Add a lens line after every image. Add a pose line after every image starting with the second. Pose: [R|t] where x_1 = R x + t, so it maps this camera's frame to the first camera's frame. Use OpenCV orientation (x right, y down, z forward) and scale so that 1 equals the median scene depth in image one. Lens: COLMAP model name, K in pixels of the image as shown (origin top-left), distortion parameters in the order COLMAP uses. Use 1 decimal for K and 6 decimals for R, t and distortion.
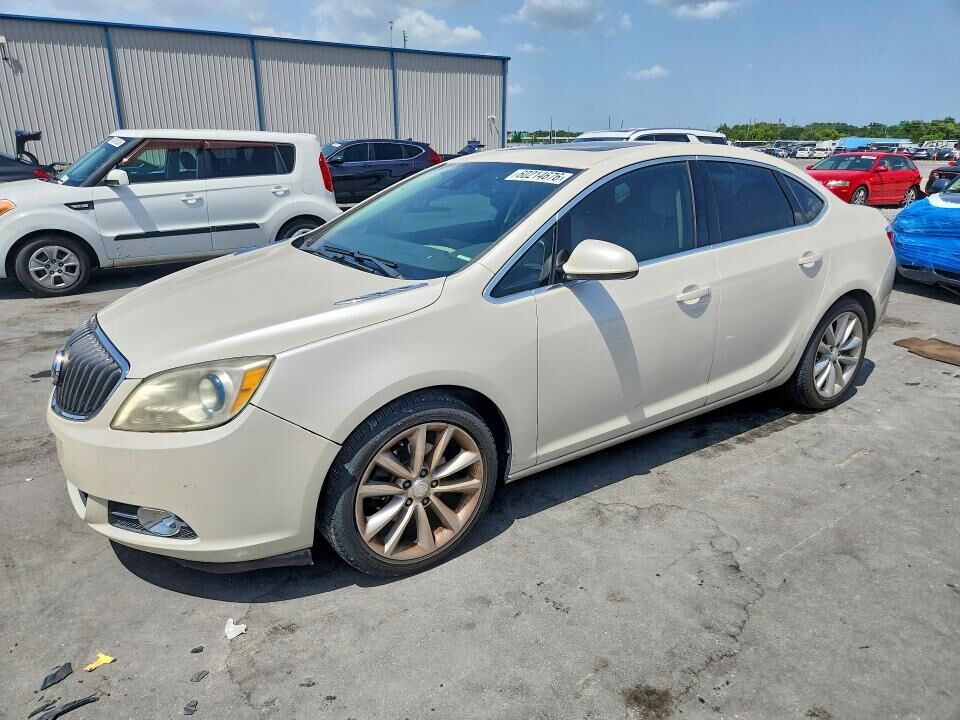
lens RADIAL K [[699.8, 0, 480.0], [0, 699.8, 360.0], [0, 0, 1]] dist [-0.005474, -0.001842]
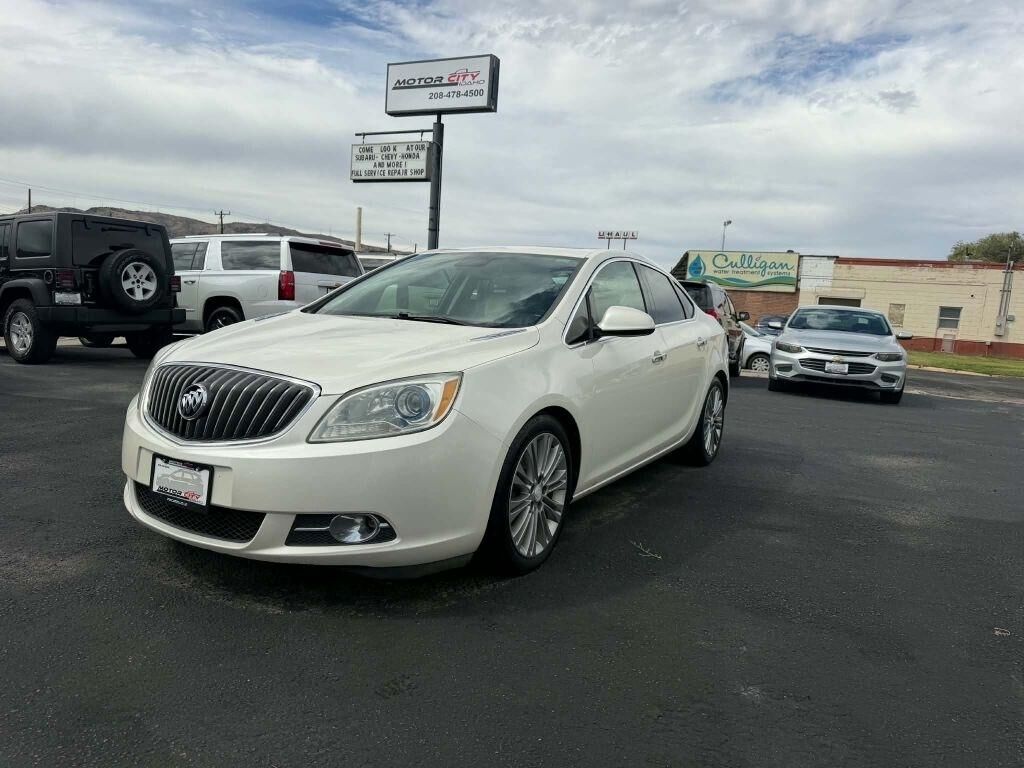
lens RADIAL K [[746.5, 0, 512.0], [0, 746.5, 384.0], [0, 0, 1]] dist [-0.005474, -0.001842]
pose [[0.907434, -0.000011, 0.420194, -0.618740], [0.079137, 0.982109, -0.170875, 0.195924], [-0.412675, 0.188311, 0.891201, -0.130252]]
